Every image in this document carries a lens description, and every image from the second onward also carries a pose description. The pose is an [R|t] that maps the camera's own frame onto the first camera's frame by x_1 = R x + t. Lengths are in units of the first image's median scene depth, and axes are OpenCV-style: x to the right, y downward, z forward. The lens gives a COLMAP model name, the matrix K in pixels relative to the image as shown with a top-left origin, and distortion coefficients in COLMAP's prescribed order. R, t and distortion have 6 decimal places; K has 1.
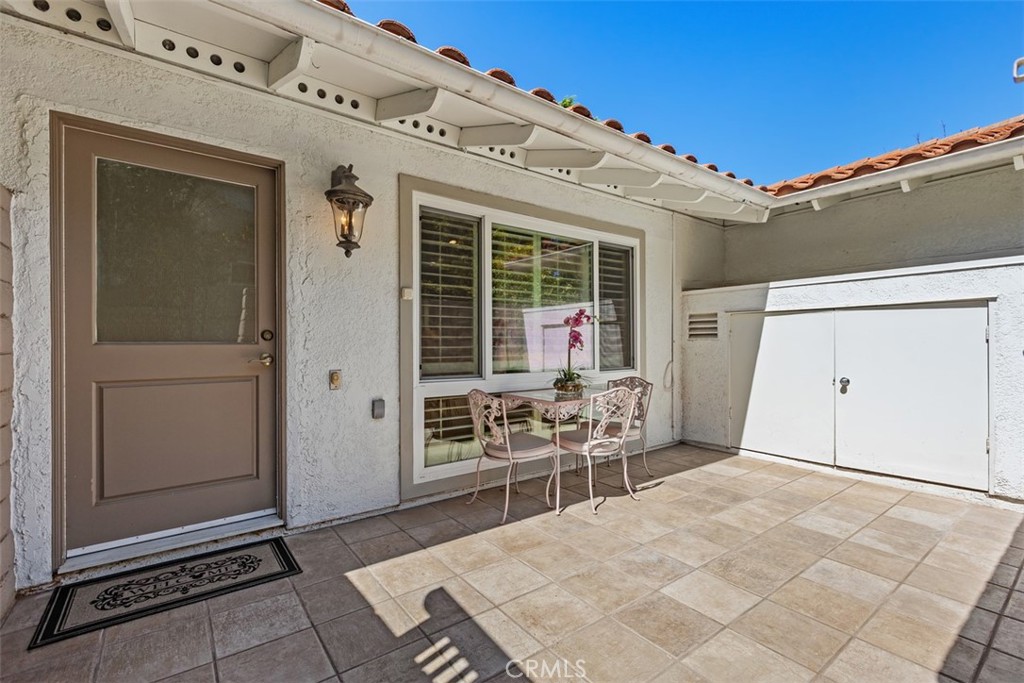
lens RADIAL K [[460.8, 0, 517.3], [0, 460.8, 344.4], [0, 0, 1]] dist [0.007008, -0.002290]
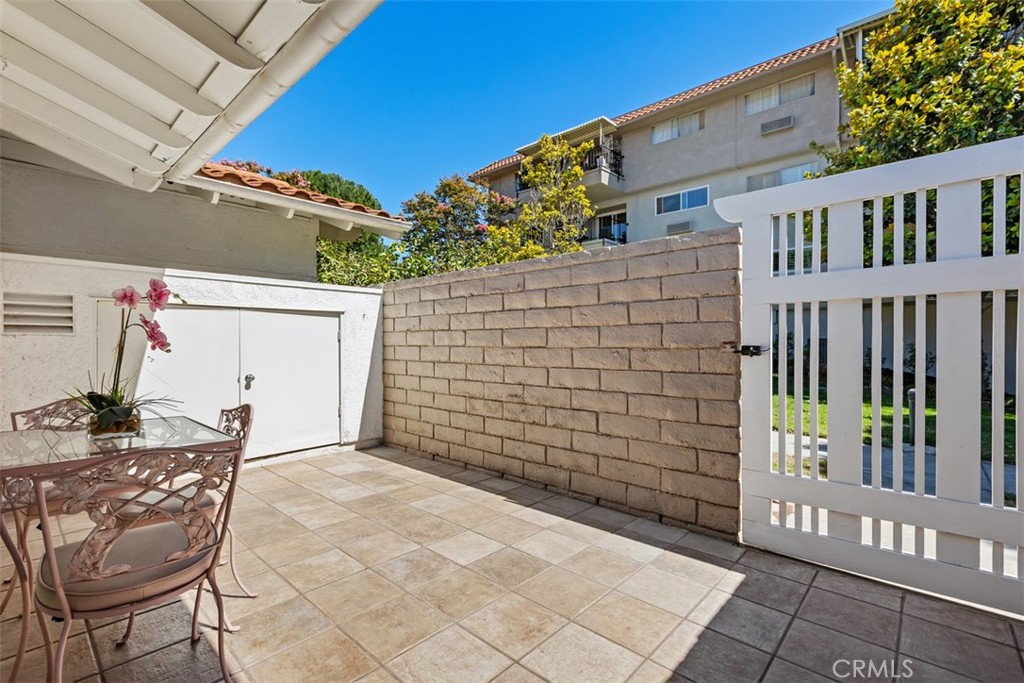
lens RADIAL K [[460.8, 0, 516.1], [0, 460.8, 342.9], [0, 0, 1]] dist [0.007008, -0.002290]
pose [[-0.186837, 0.002510, 0.982388, -0.575297], [-0.001422, 0.999995, -0.002826, 0.003087], [-0.982390, -0.001925, -0.186832, 0.778979]]
